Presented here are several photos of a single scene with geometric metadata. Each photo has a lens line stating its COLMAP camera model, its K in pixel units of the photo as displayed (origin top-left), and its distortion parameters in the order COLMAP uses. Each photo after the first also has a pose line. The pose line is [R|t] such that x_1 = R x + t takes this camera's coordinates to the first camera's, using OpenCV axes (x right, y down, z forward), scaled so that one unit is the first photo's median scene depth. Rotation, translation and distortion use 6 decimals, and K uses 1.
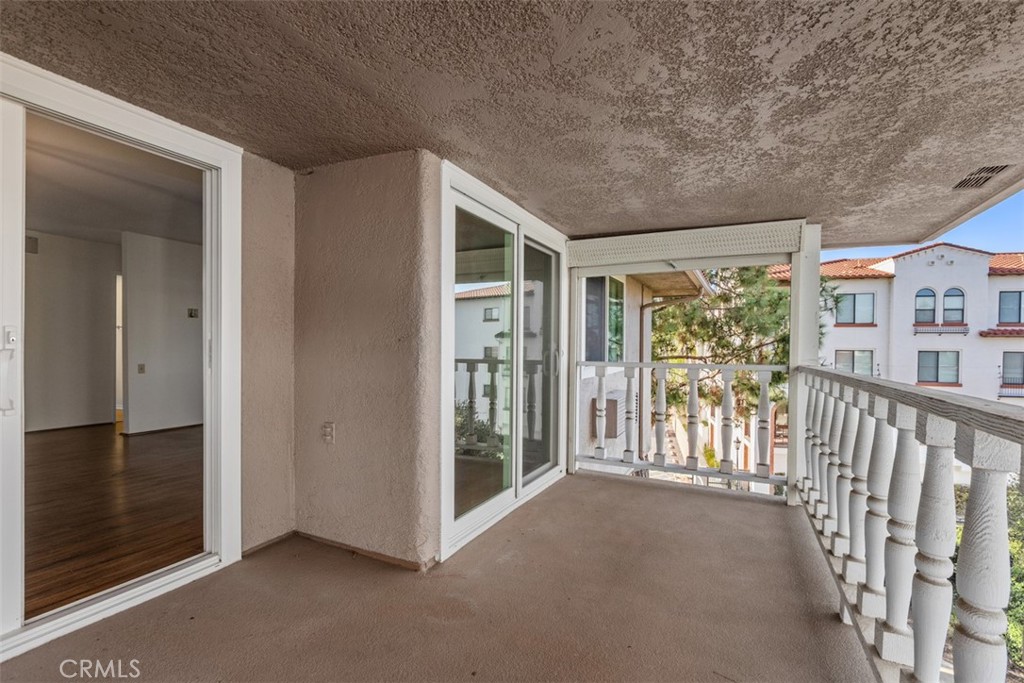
lens RADIAL K [[459.7, 0, 515.8], [0, 459.7, 350.0], [0, 0, 1]] dist [0.001957, -0.001650]
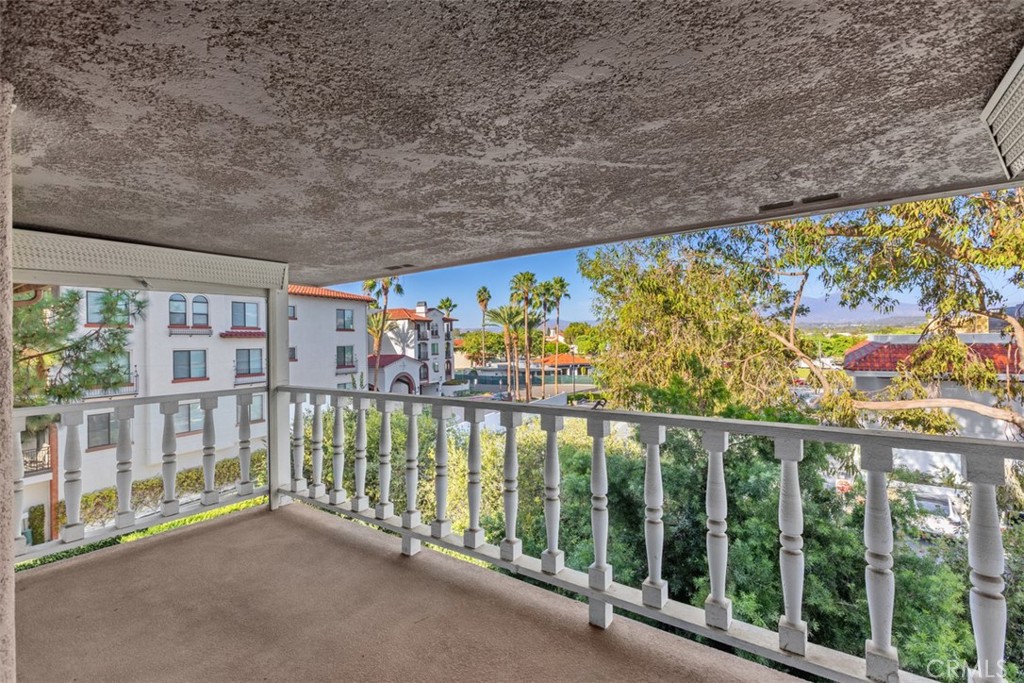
lens RADIAL K [[459.7, 0, 519.3], [0, 459.7, 344.5], [0, 0, 1]] dist [0.001957, -0.001650]
pose [[0.156554, -0.023967, 0.987379, -0.445316], [0.028843, 0.999390, 0.019686, -0.079843], [-0.987248, 0.025398, 0.157150, 0.218553]]
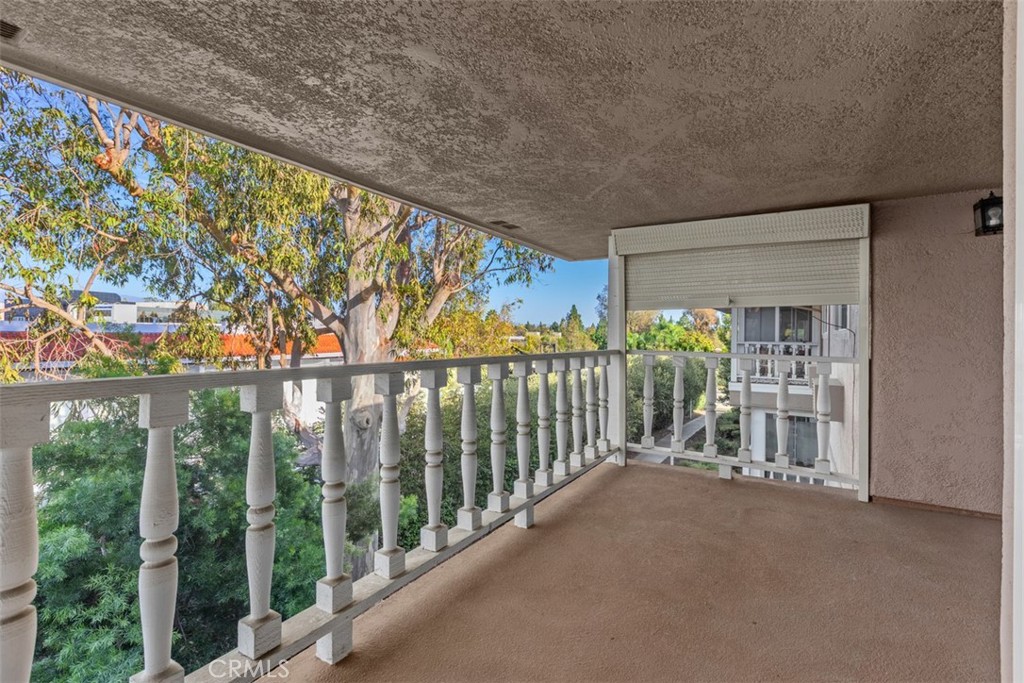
lens RADIAL K [[459.7, 0, 510.8], [0, 459.7, 333.7], [0, 0, 1]] dist [0.001957, -0.001650]
pose [[-0.994391, -0.031369, 0.101010, 0.200527], [-0.030331, 0.999470, 0.011790, -0.011163], [-0.101327, 0.008660, -0.994815, 1.078838]]
